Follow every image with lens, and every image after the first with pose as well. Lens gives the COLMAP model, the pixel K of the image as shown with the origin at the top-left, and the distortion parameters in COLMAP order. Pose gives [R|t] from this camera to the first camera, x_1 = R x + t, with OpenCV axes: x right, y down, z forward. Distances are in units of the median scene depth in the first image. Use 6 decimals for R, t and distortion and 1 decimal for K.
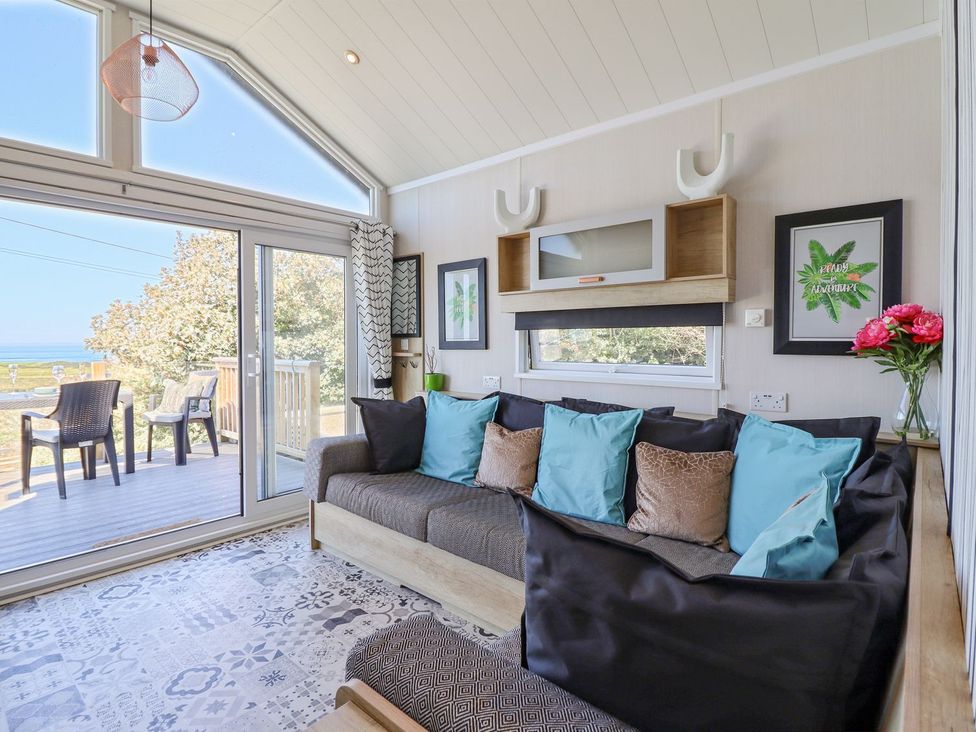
lens RADIAL K [[510.6, 0, 489.2], [0, 510.6, 357.6], [0, 0, 1]] dist [0.002414, -0.015702]
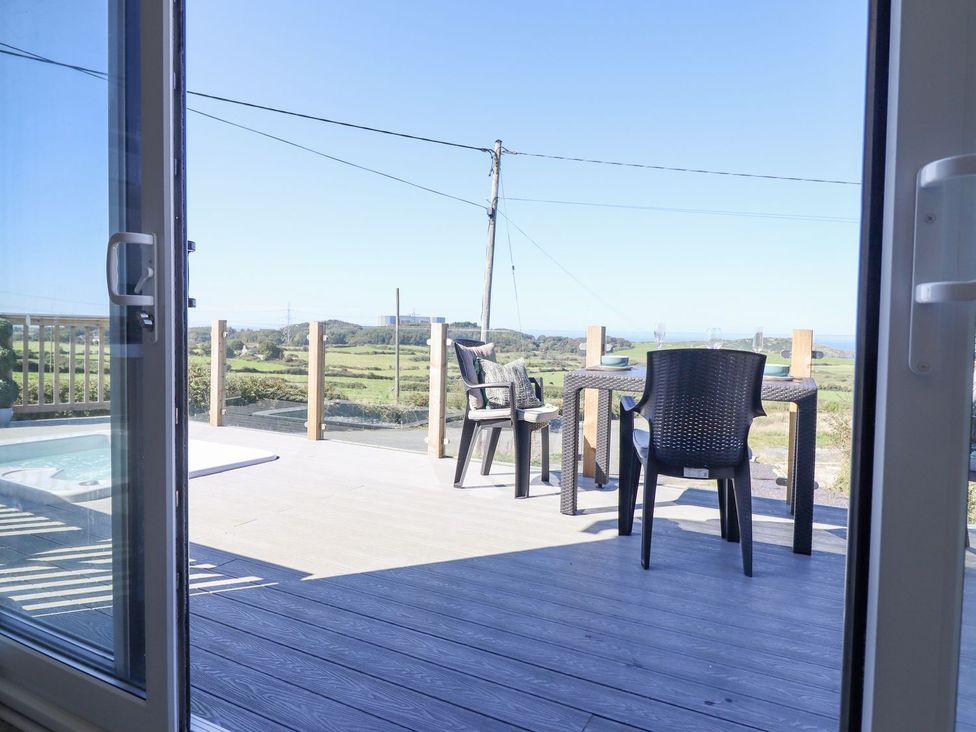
lens RADIAL K [[622.5, 0, 484.9], [0, 622.5, 352.4], [0, 0, 1]] dist [-0.000809, -0.005282]
pose [[0.241722, 0.039579, -0.969538, -0.323375], [-0.054339, 0.998152, 0.027199, 0.057269], [0.968823, 0.046109, 0.243426, 0.849136]]
